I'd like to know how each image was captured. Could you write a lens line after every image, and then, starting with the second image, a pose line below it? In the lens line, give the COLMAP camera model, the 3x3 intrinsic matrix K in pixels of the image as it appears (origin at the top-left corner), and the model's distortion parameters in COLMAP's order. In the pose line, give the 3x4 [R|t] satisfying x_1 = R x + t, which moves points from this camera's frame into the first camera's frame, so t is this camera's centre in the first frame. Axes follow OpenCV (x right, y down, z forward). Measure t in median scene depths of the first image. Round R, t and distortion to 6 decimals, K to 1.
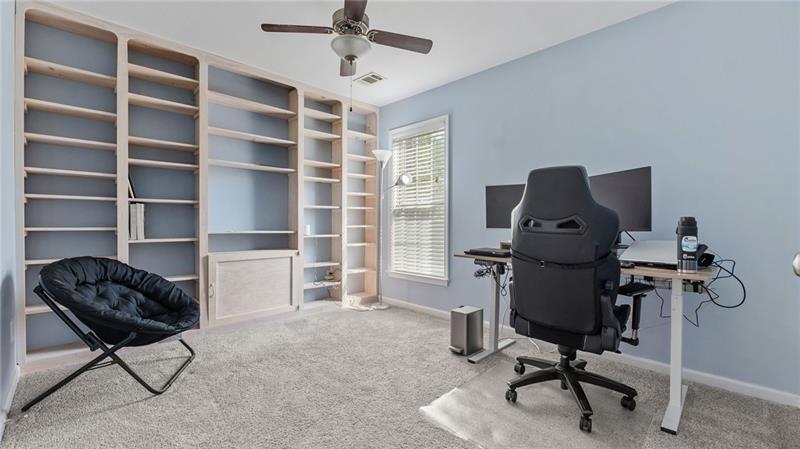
lens RADIAL K [[337.2, 0, 400.2], [0, 337.2, 230.3], [0, 0, 1]] dist [-0.015286, 0.000088]
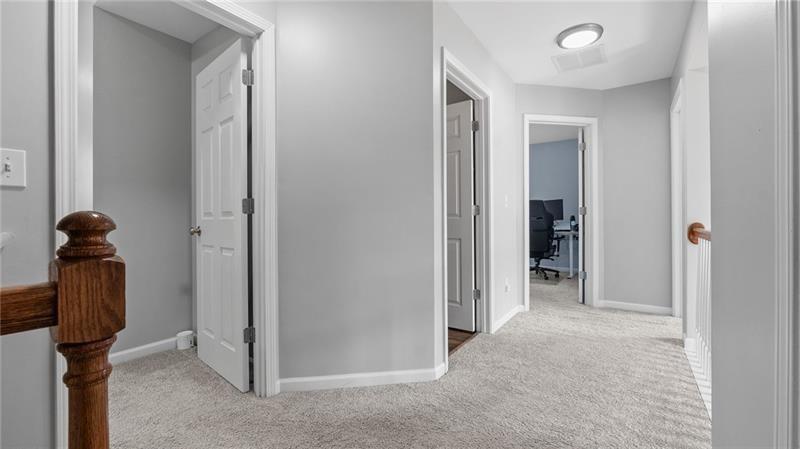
lens RADIAL K [[337.2, 0, 400.4], [0, 337.2, 221.9], [0, 0, 1]] dist [-0.015286, 0.000088]
pose [[0.982762, -0.002422, 0.184860, -1.315675], [0.003514, 0.999978, -0.005581, 0.033729], [-0.184843, 0.006134, 0.982749, -1.794239]]
